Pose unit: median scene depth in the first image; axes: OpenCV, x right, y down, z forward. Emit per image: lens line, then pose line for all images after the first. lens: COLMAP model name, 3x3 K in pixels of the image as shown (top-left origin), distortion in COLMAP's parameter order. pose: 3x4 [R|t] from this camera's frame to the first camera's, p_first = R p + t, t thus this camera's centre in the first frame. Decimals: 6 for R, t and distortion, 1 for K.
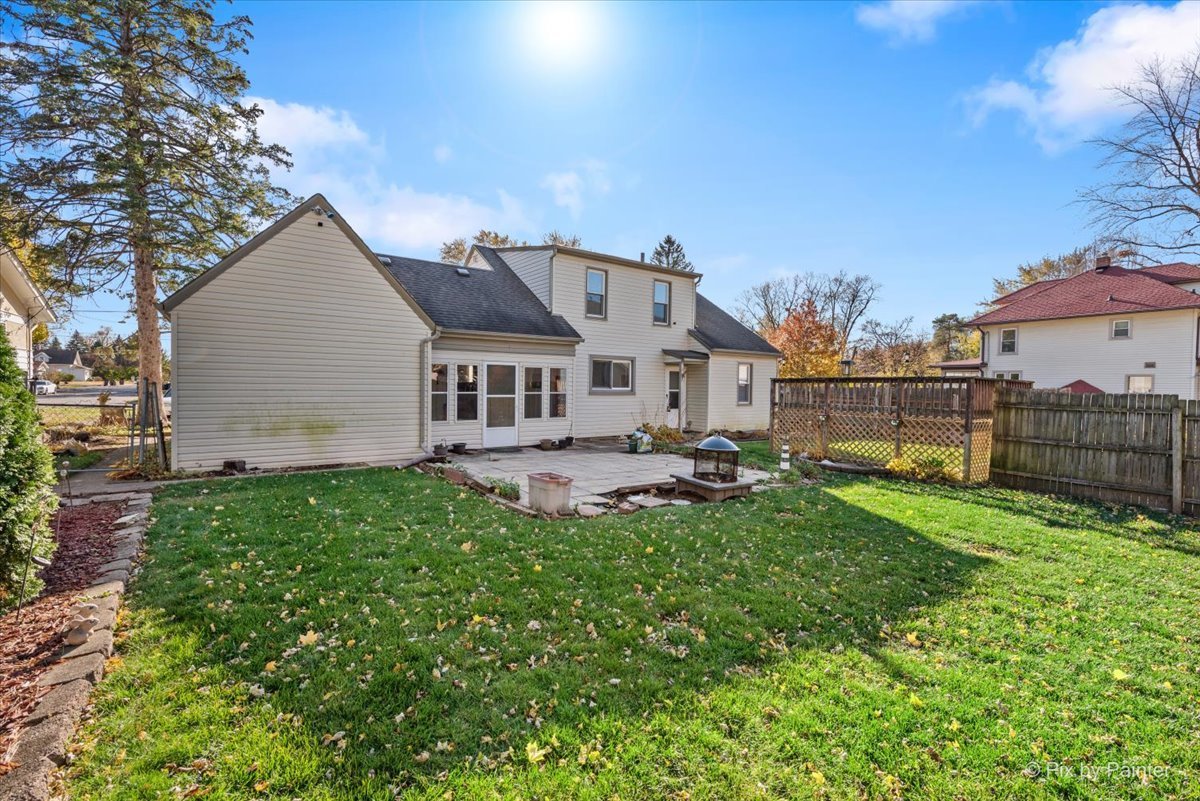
lens RADIAL K [[504.7, 0, 588.8], [0, 504.7, 396.1], [0, 0, 1]] dist [-0.001359, -0.000137]
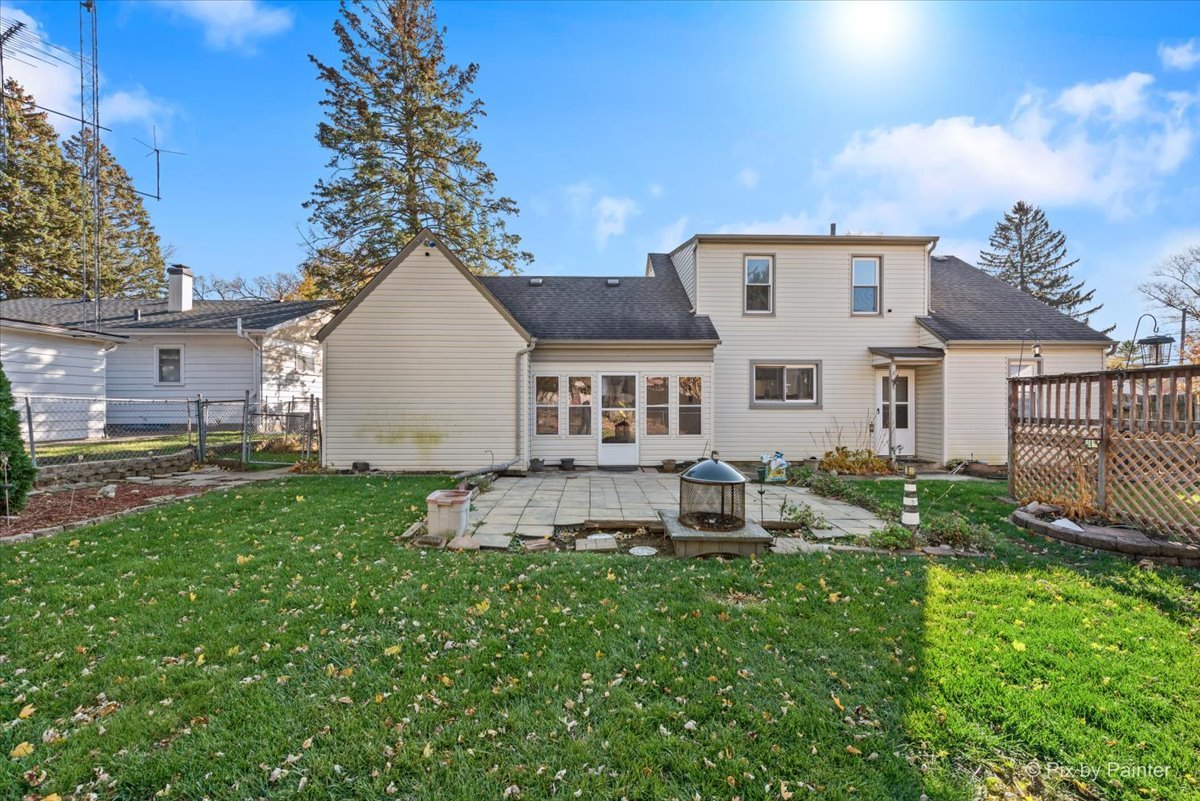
lens RADIAL K [[504.7, 0, 598.5], [0, 504.7, 408.4], [0, 0, 1]] dist [-0.001359, -0.000137]
pose [[0.832014, -0.008491, -0.554690, 0.265412], [-0.001943, 0.999832, -0.018219, 0.012855], [0.554752, 0.016236, 0.831857, 0.193597]]
